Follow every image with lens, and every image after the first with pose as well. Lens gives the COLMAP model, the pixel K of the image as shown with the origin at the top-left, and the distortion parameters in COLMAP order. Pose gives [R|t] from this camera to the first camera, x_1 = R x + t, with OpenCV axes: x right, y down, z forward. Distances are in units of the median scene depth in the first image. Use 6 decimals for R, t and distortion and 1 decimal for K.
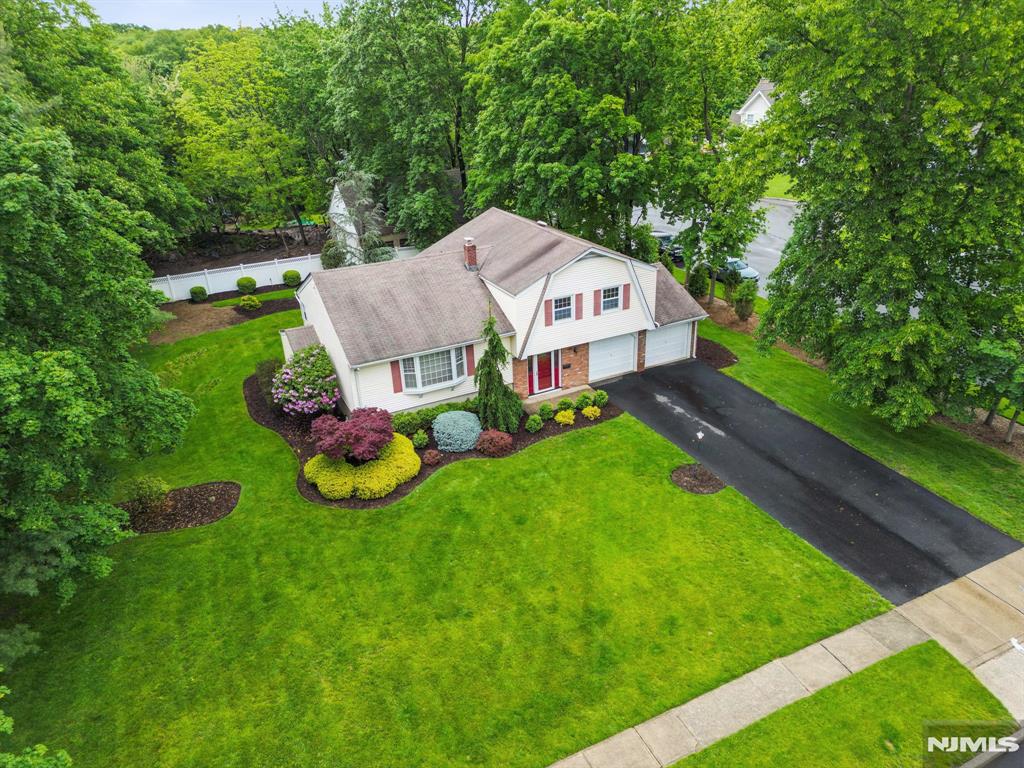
lens RADIAL K [[700.0, 0, 512.0], [0, 700.0, 384.0], [0, 0, 1]] dist [0.017561, -0.002097]
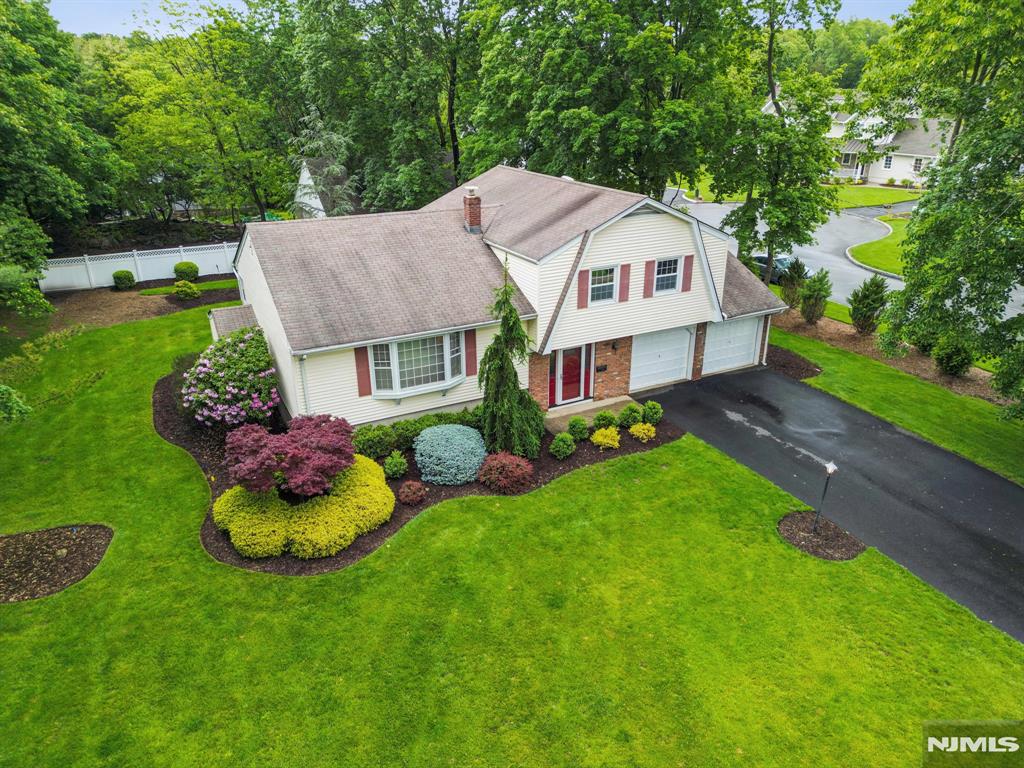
lens RADIAL K [[700.0, 0, 512.0], [0, 700.0, 384.0], [0, 0, 1]] dist [0.017561, -0.002097]
pose [[0.999197, 0.024637, 0.031600, -0.040849], [-0.023269, 0.998807, -0.042938, 0.026455], [-0.032620, 0.042169, 0.998578, 0.310358]]
